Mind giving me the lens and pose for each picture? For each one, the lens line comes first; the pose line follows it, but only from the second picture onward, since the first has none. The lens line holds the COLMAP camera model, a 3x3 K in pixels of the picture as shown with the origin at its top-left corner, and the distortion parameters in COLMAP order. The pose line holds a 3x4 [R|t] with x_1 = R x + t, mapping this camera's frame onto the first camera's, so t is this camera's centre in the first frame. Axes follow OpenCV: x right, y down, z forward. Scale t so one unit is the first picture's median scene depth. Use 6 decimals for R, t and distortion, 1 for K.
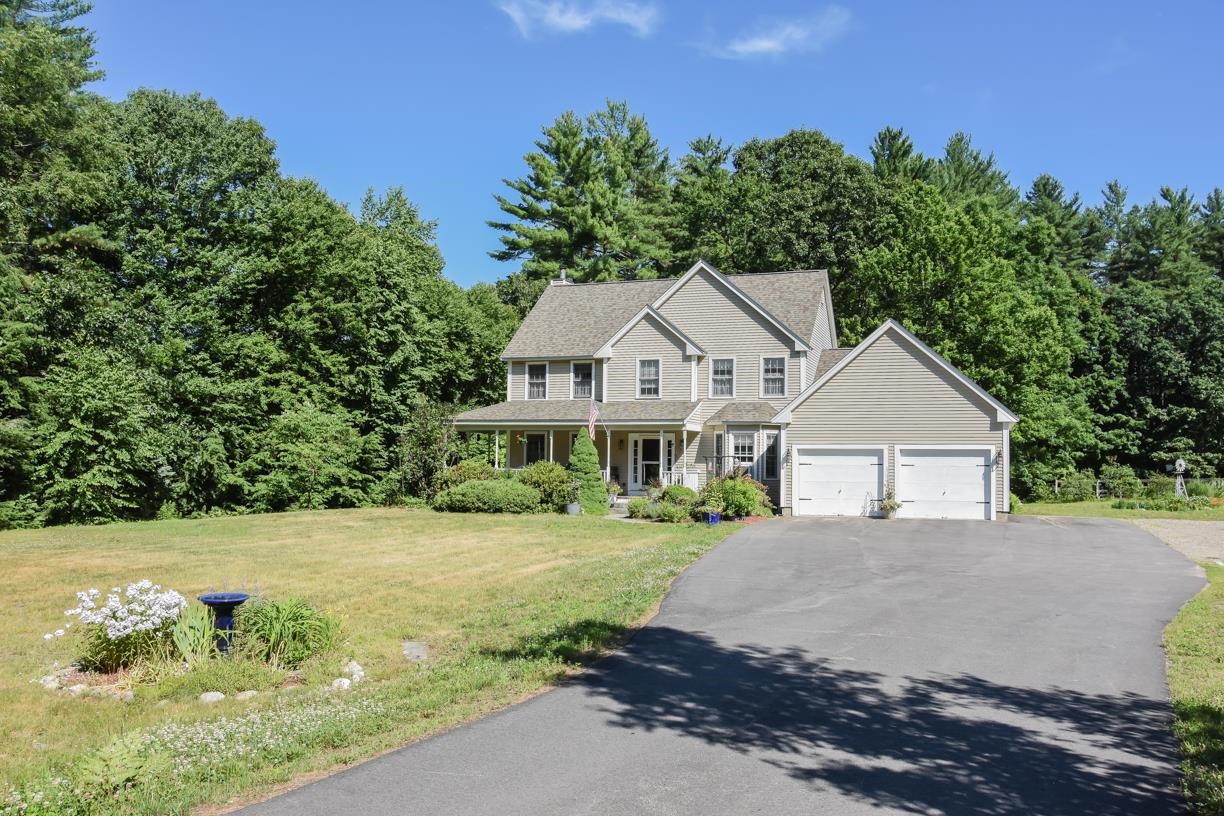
lens RADIAL K [[942.5, 0, 612.0], [0, 942.5, 408.0], [0, 0, 1]] dist [-0.090648, 0.002357]
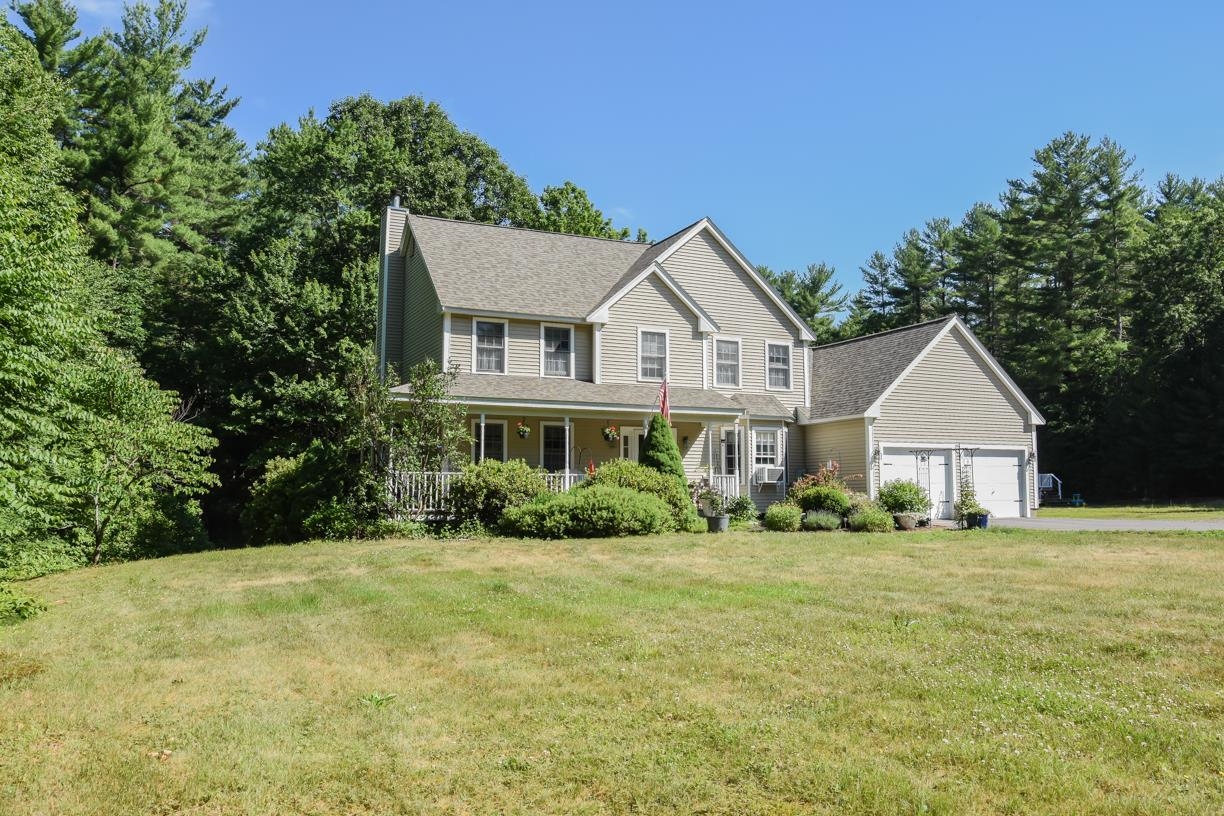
lens RADIAL K [[942.5, 0, 612.0], [0, 942.5, 408.0], [0, 0, 1]] dist [-0.090648, 0.002357]
pose [[0.687362, 0.051968, 0.724454, -0.505351], [-0.030829, 0.998626, -0.042385, 0.041870], [-0.725661, 0.006800, 0.688019, 0.462530]]
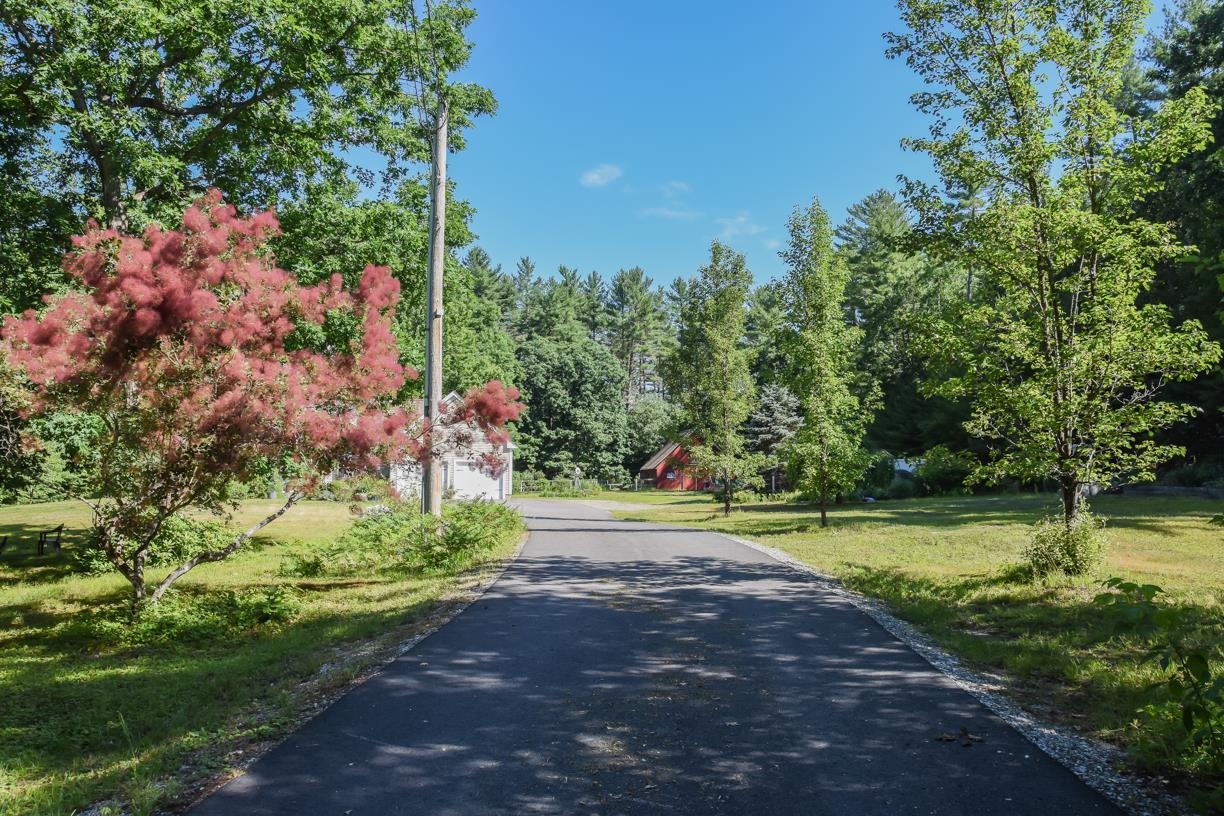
lens RADIAL K [[942.5, 0, 612.0], [0, 942.5, 408.0], [0, 0, 1]] dist [-0.090648, 0.002357]
pose [[0.806858, 0.039374, 0.589432, -0.419917], [-0.037667, 0.999175, -0.015183, -0.035761], [-0.589544, -0.009952, 0.807675, -0.529311]]
